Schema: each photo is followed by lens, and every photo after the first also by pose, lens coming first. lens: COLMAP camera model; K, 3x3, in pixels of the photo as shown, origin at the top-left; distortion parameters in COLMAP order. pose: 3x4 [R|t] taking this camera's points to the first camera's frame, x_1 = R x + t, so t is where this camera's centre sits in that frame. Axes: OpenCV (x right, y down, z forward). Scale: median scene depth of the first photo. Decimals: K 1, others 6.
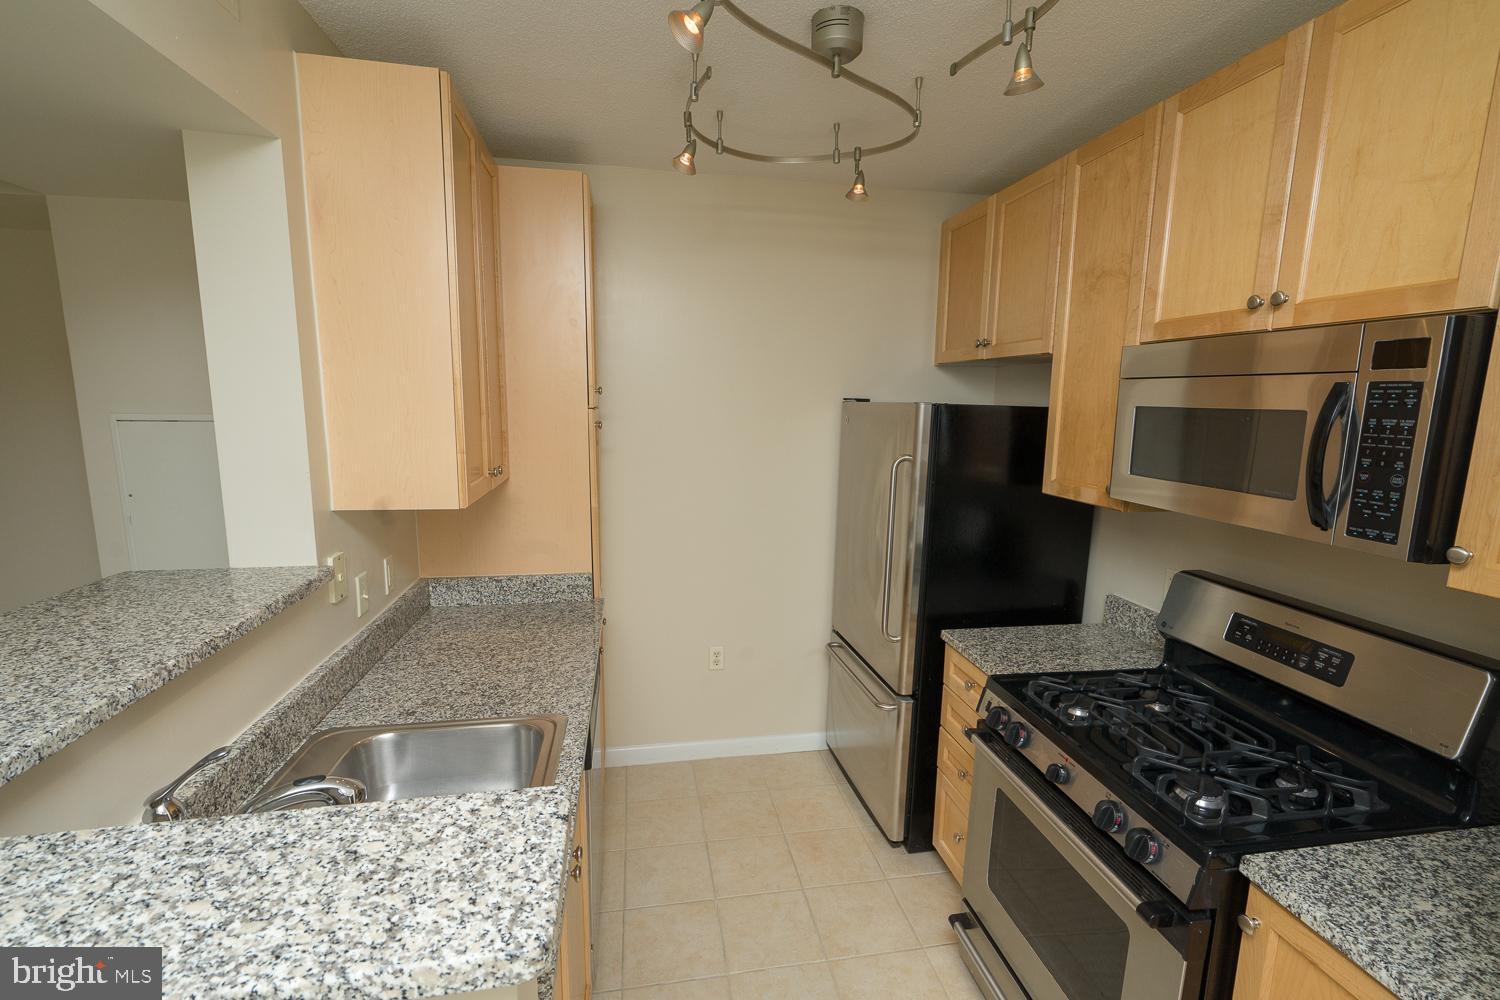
lens RADIAL K [[672.2, 0, 755.5], [0, 672.2, 506.0], [0, 0, 1]] dist [-0.002057, 0.002294]
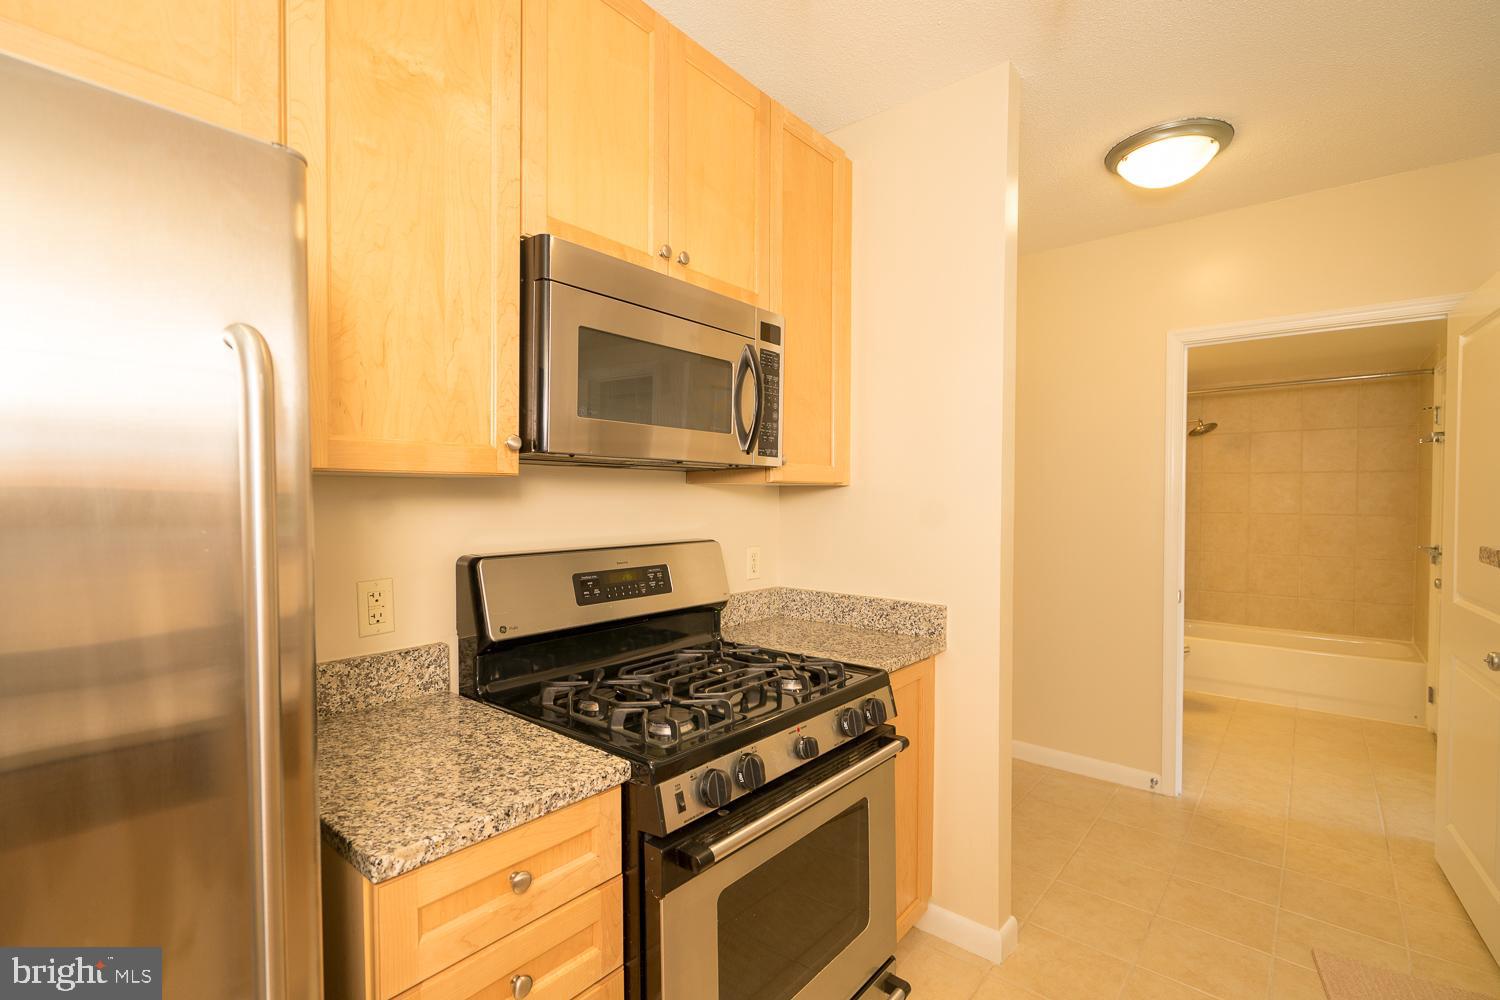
lens RADIAL K [[672.2, 0, 750.3], [0, 672.2, 510.1], [0, 0, 1]] dist [-0.002057, 0.002294]
pose [[-0.641399, -0.033641, 0.766470, -0.162541], [0.107865, 0.985161, 0.133503, -0.027956], [-0.759587, 0.168304, -0.628252, 1.598993]]
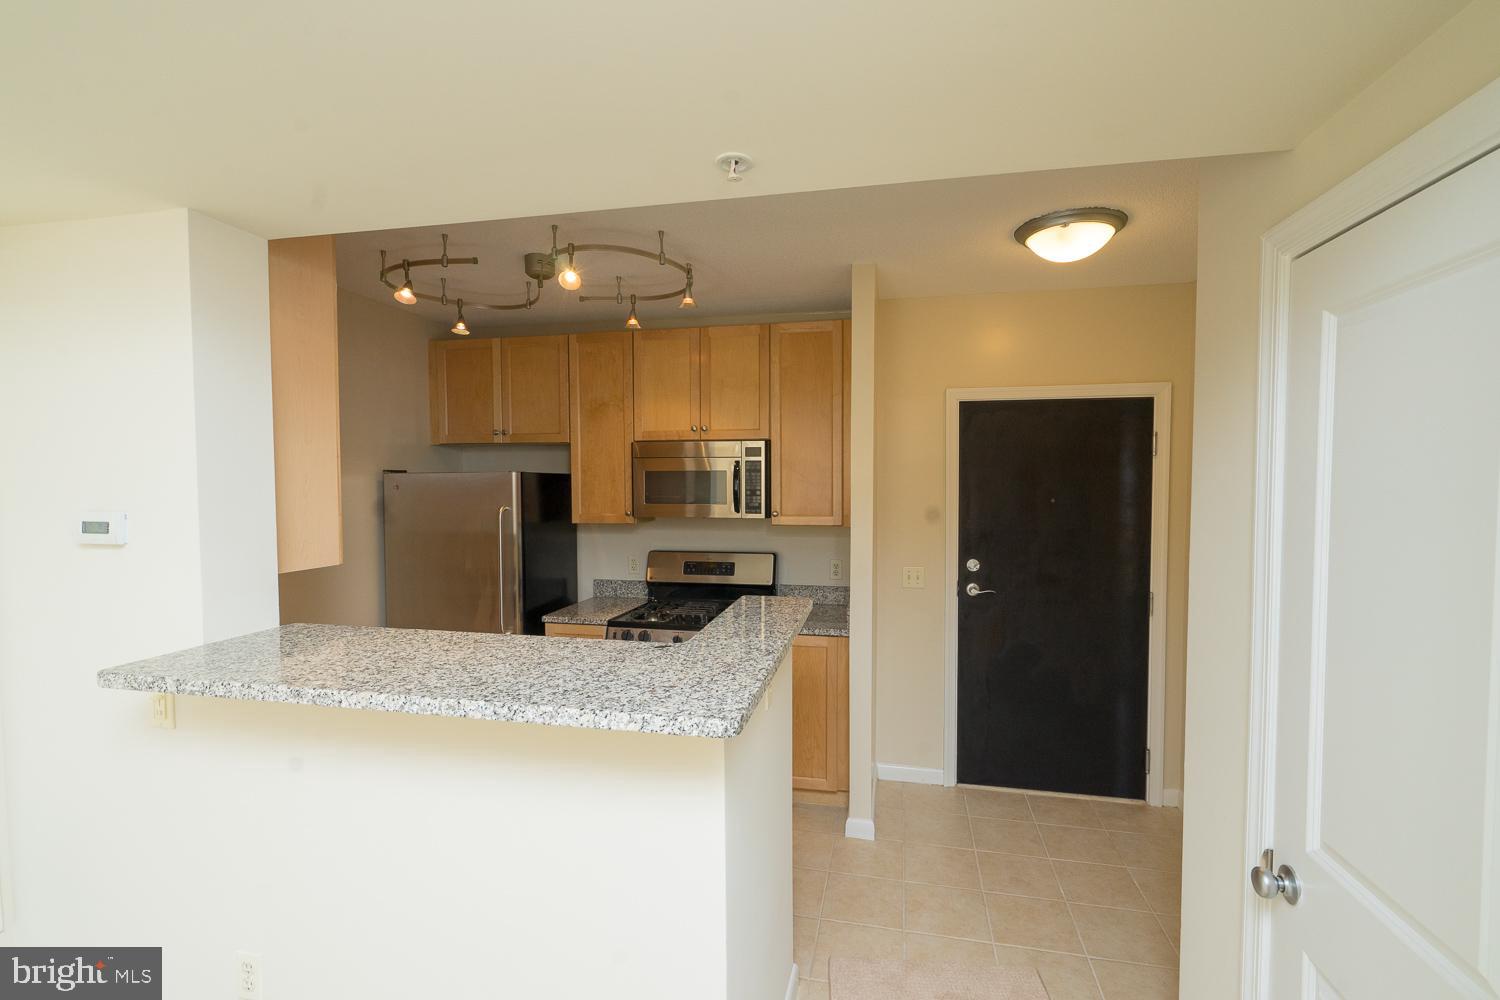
lens RADIAL K [[672.2, 0, 749.3], [0, 672.2, 504.3], [0, 0, 1]] dist [-0.002057, 0.002294]
pose [[0.384505, -0.053586, 0.921566, -1.461235], [0.156486, 0.987649, -0.007862, 0.025460], [-0.909763, 0.147235, 0.388141, -0.108998]]
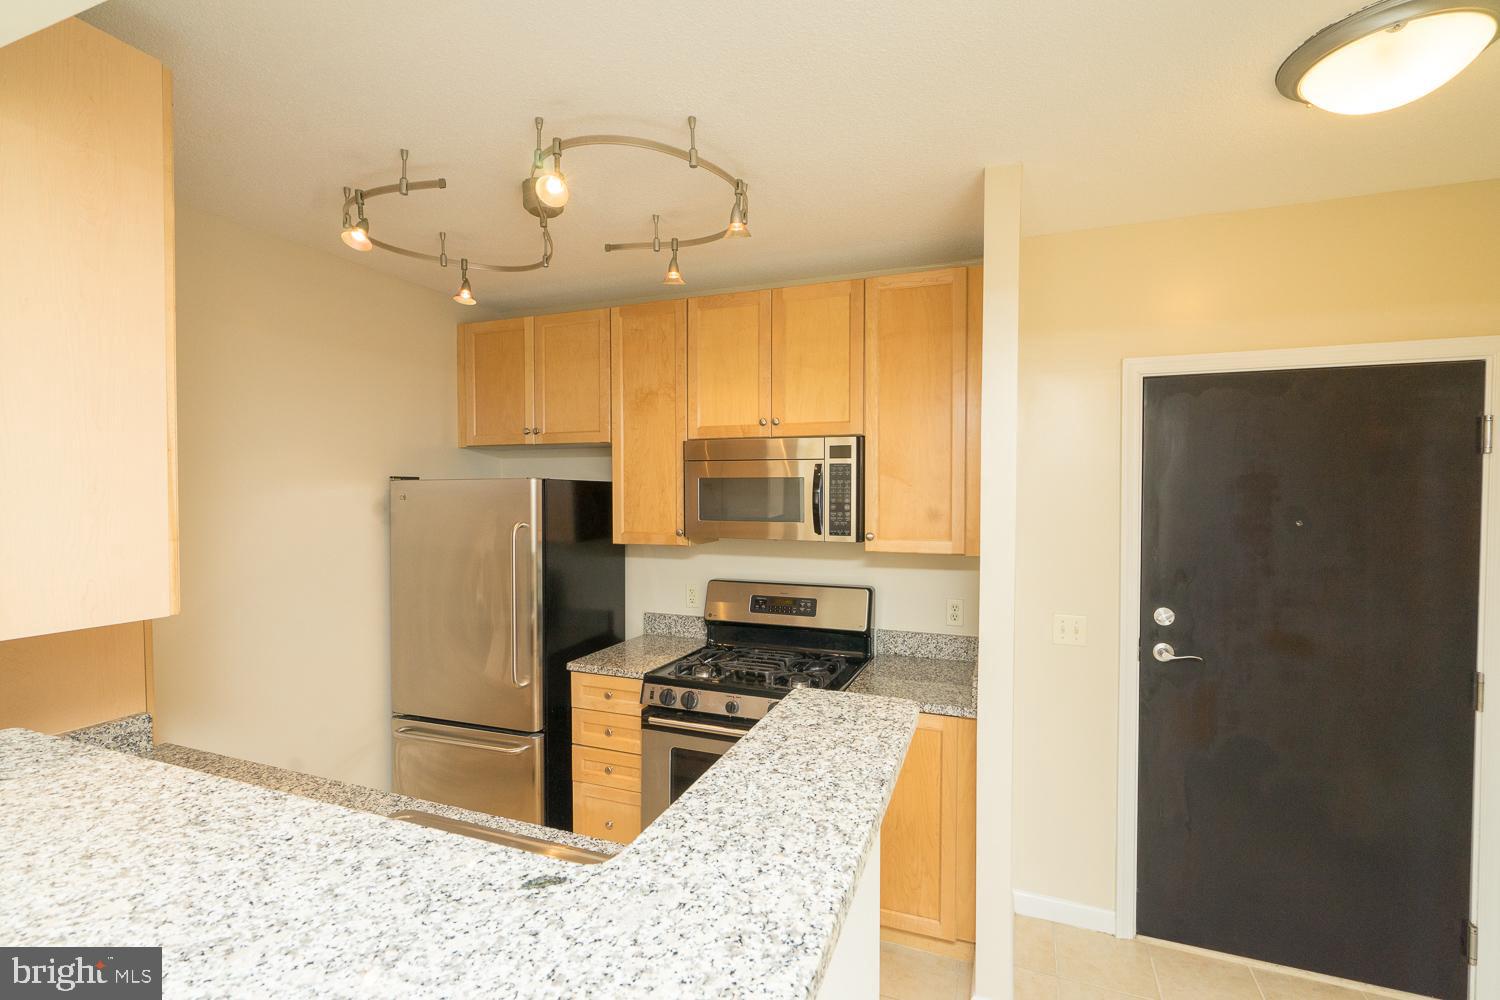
lens RADIAL K [[672.2, 0, 750.9], [0, 672.2, 505.1], [0, 0, 1]] dist [-0.002057, 0.002294]
pose [[0.526376, -0.035128, 0.849526, -0.871827], [0.143319, 0.988515, -0.047927, 0.013034], [-0.838086, 0.146981, 0.525365, 0.068533]]
